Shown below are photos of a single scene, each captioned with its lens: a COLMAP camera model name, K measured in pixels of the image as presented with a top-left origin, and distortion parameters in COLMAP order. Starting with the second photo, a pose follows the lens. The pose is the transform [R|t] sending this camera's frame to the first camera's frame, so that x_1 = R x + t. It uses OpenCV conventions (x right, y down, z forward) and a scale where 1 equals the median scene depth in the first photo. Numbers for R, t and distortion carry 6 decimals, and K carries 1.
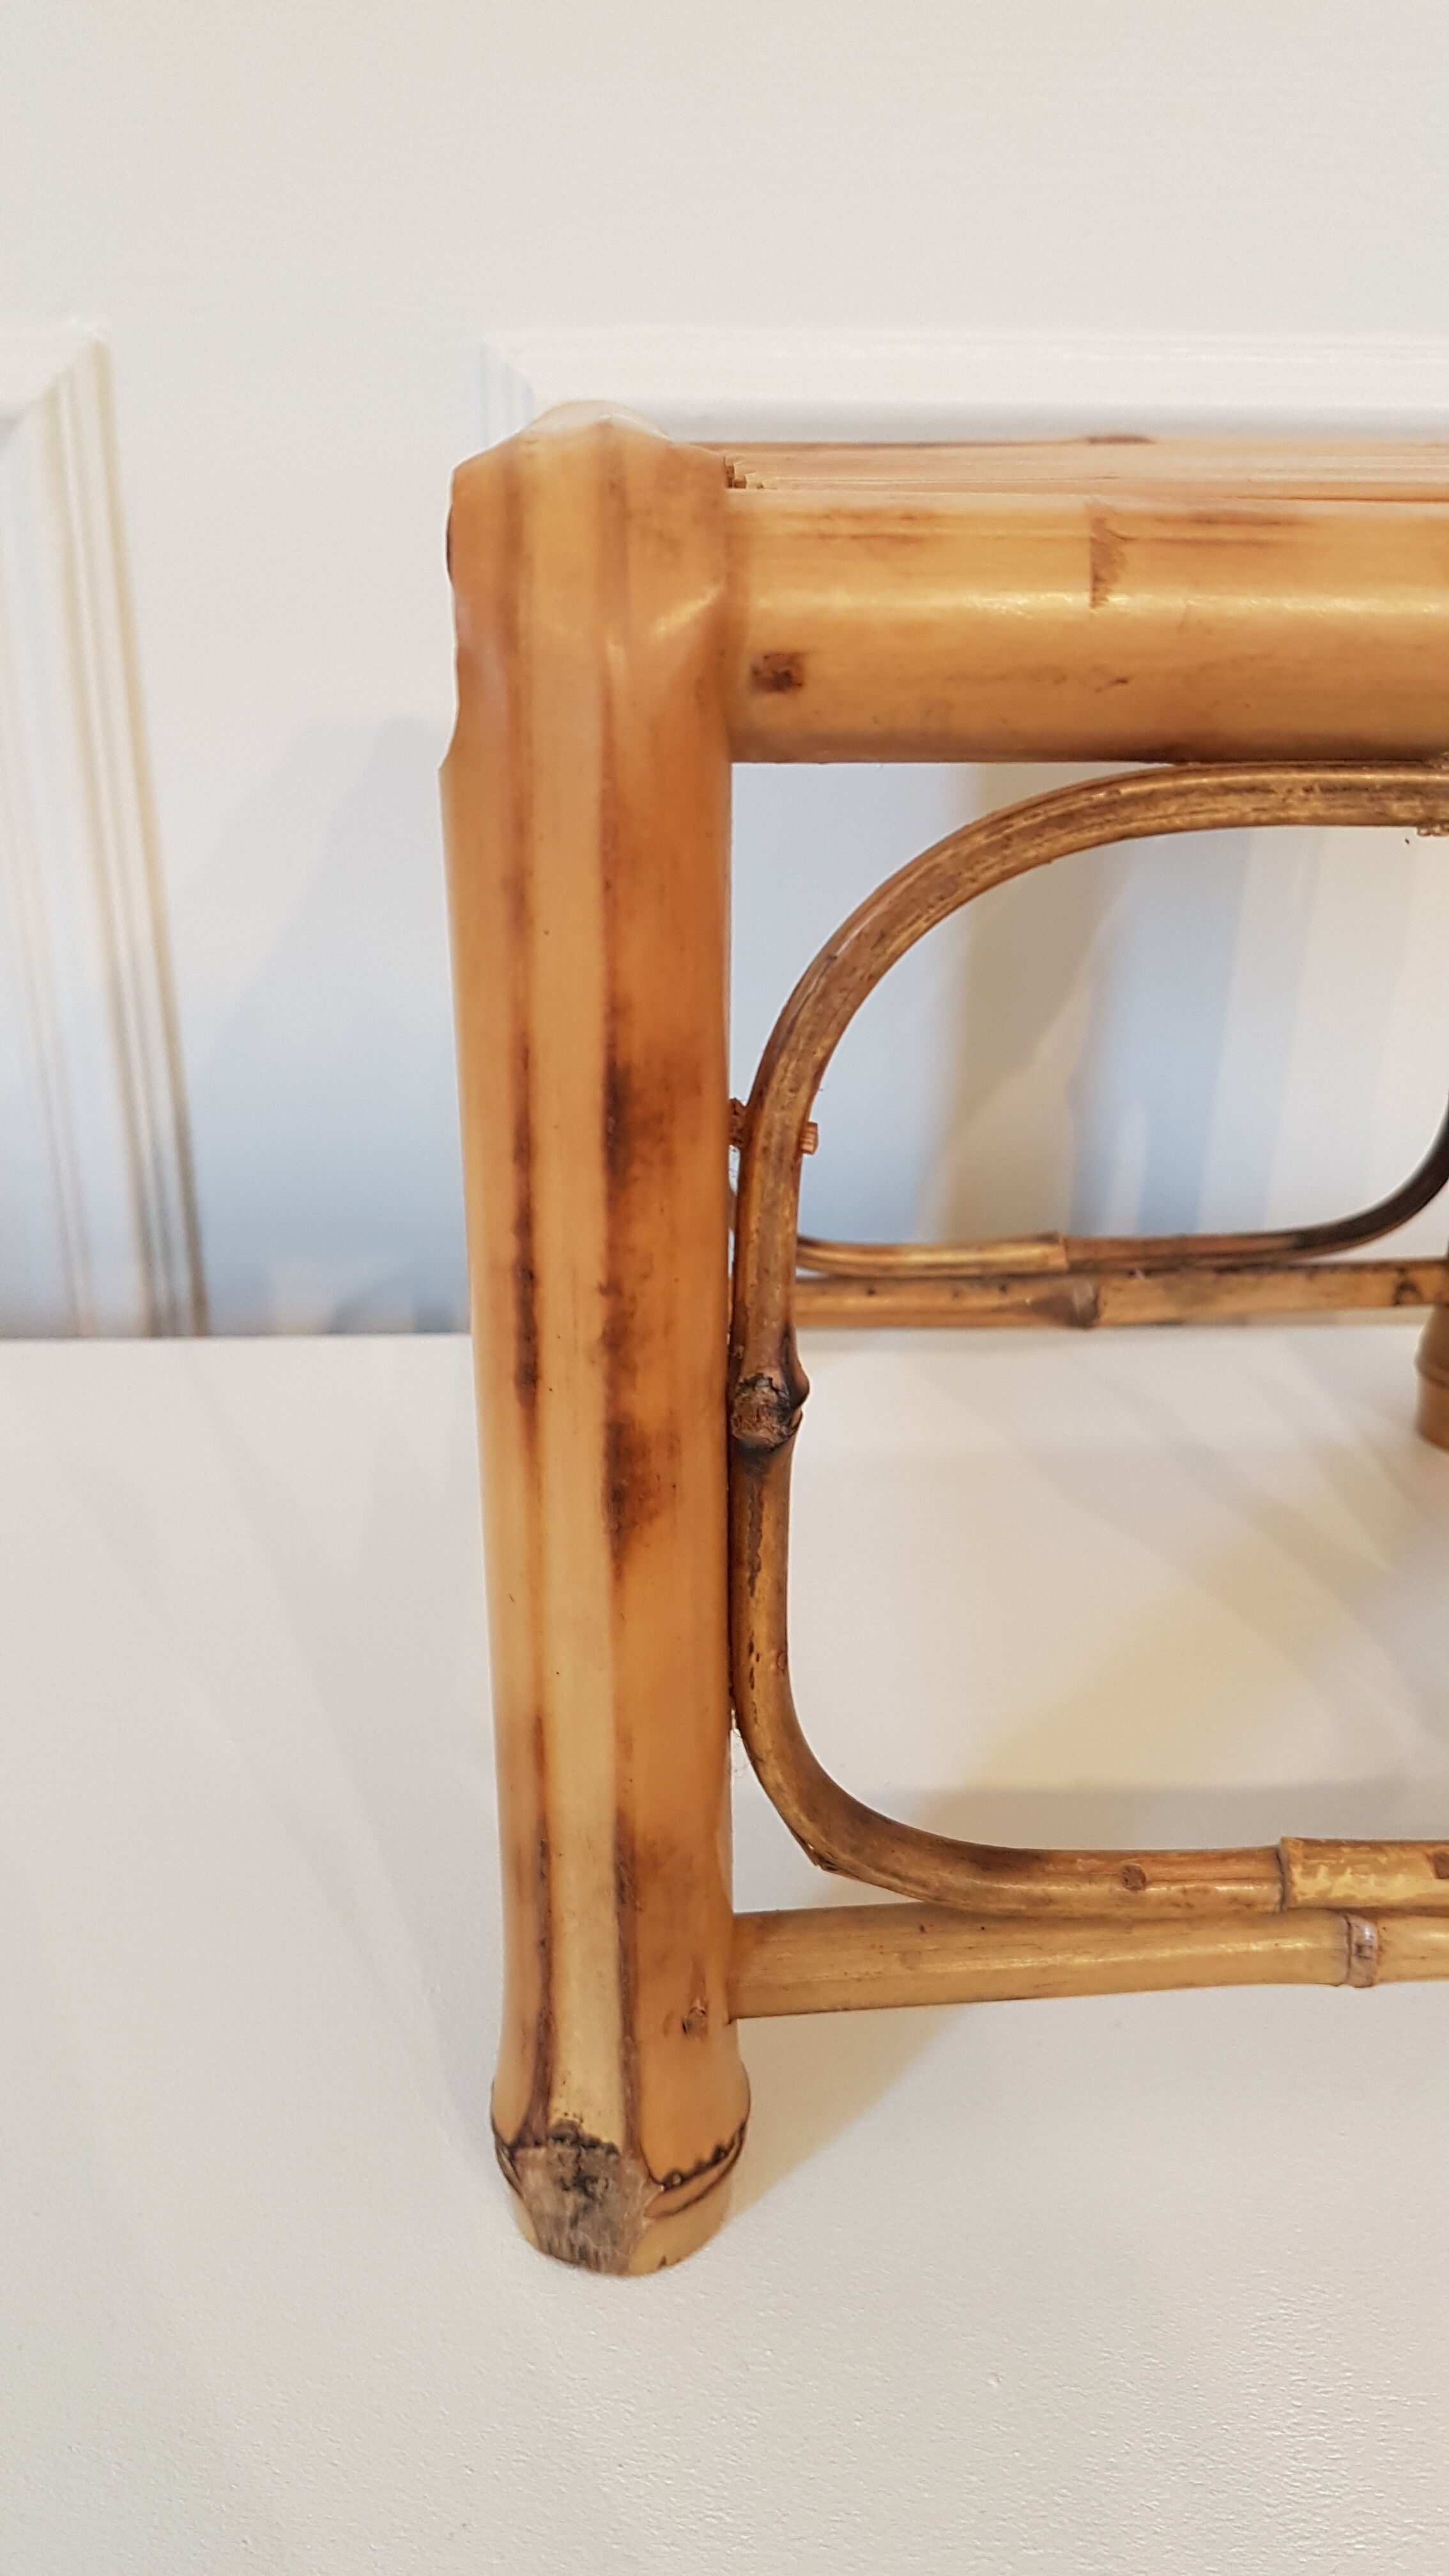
lens RADIAL K [[1867.8, 0, 672.9], [0, 1867.8, 1273.5], [0, 0, 1]] dist [0.242469, -0.571309]
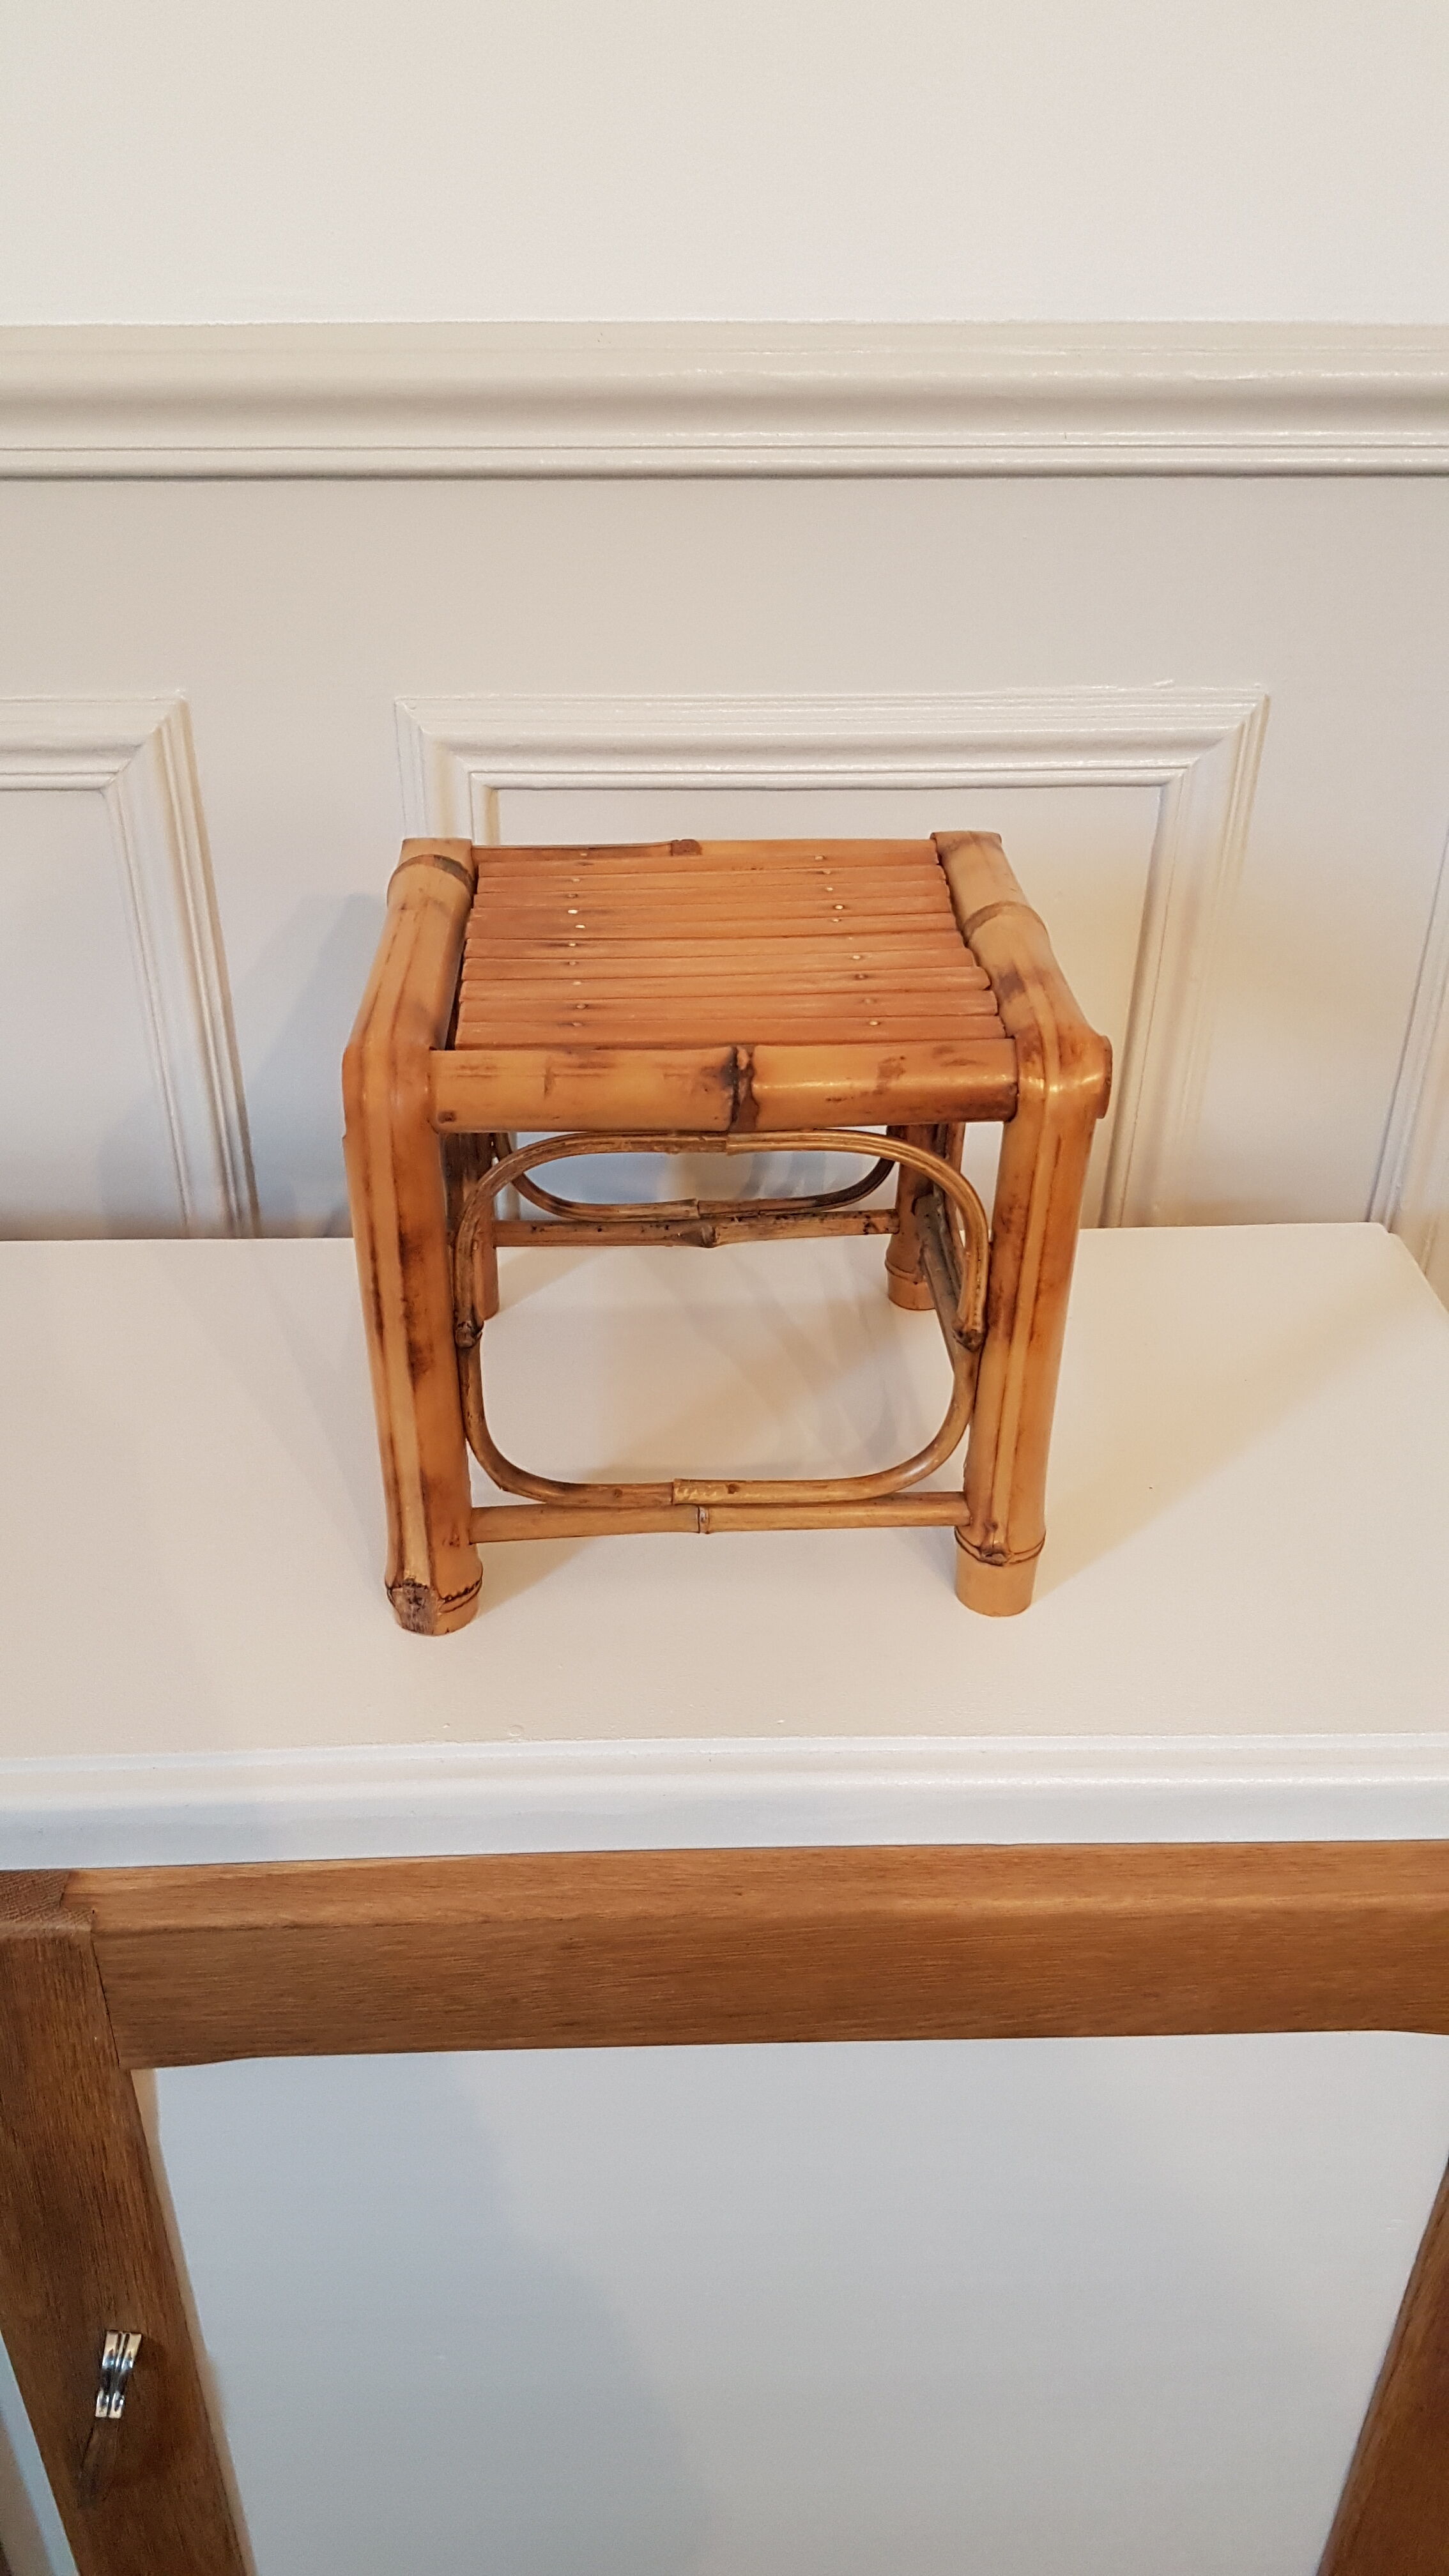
lens RADIAL K [[1867.8, 0, 672.9], [0, 1867.8, 1273.5], [0, 0, 1]] dist [0.242469, -0.571309]
pose [[0.999863, 0.000692, -0.016553, 0.361614], [0.001610, 0.990344, 0.138621, -0.364702], [0.016489, -0.138628, 0.990207, -1.601472]]
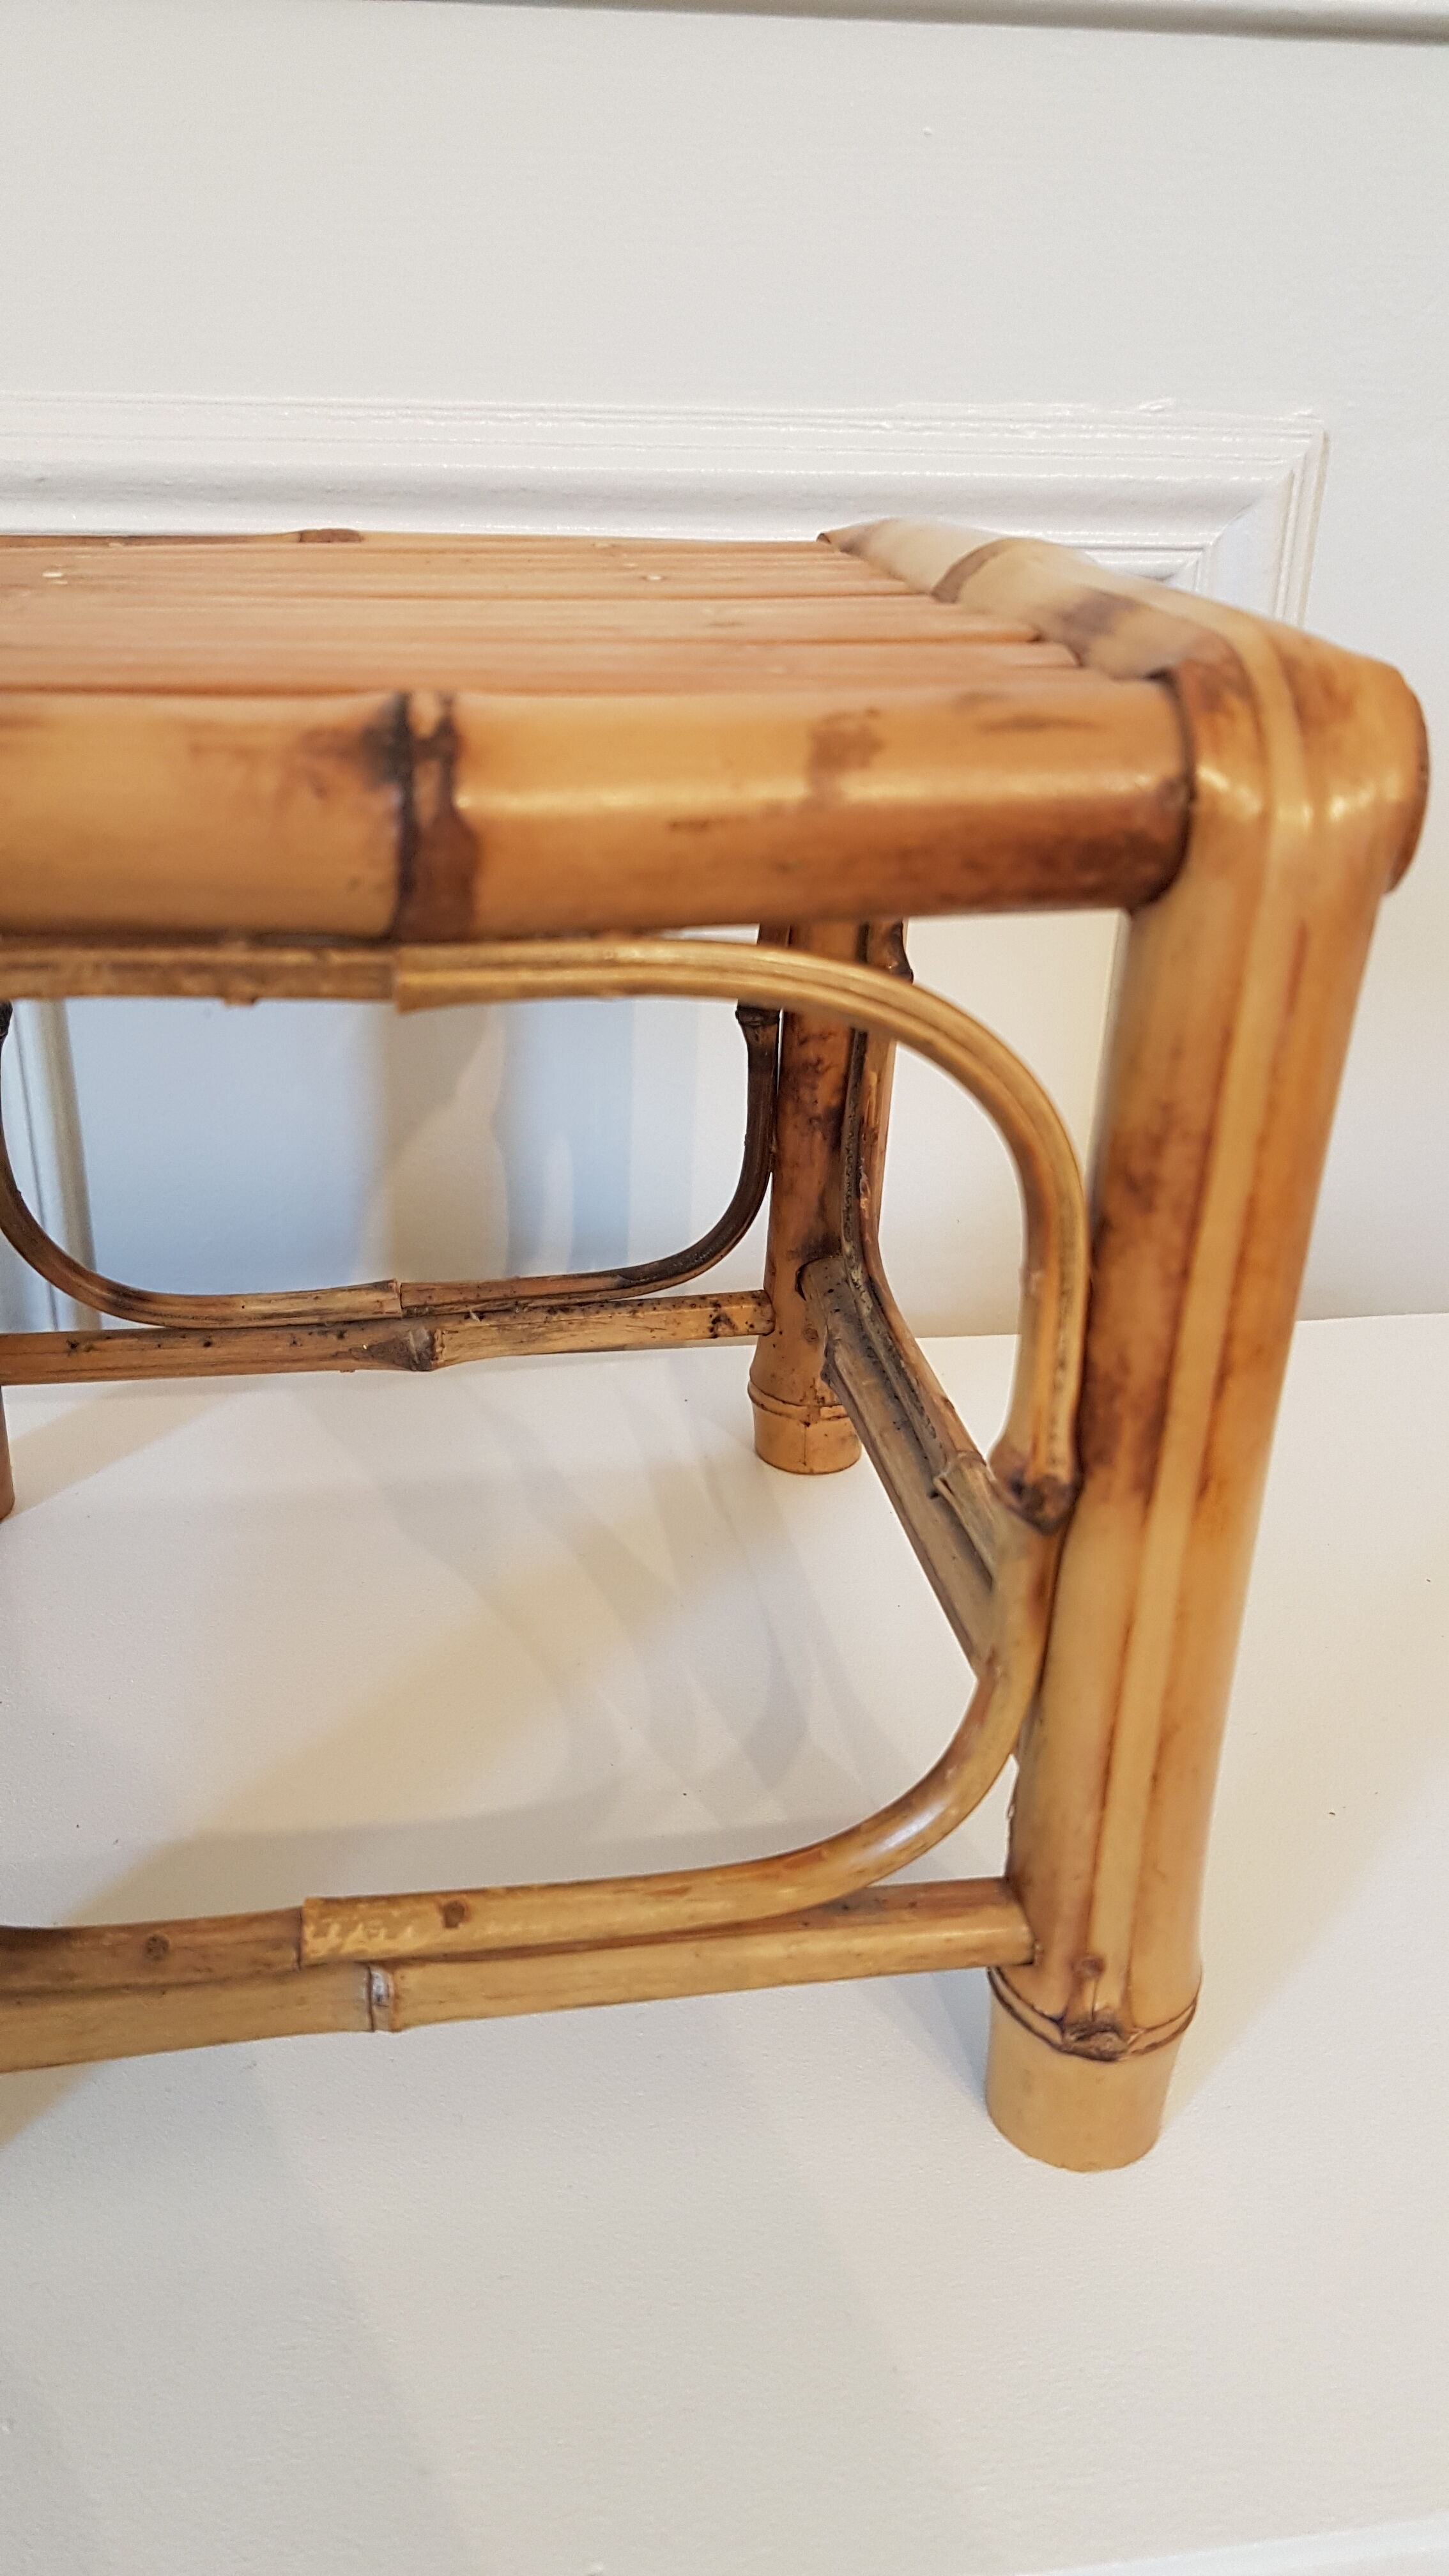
lens RADIAL K [[1867.8, 0, 672.9], [0, 1867.8, 1273.5], [0, 0, 1]] dist [0.242469, -0.571309]
pose [[0.994246, -0.028941, 0.103142, 0.424757], [0.026610, 0.999360, 0.023903, -0.077038], [-0.103768, -0.021021, 0.994379, -0.082242]]
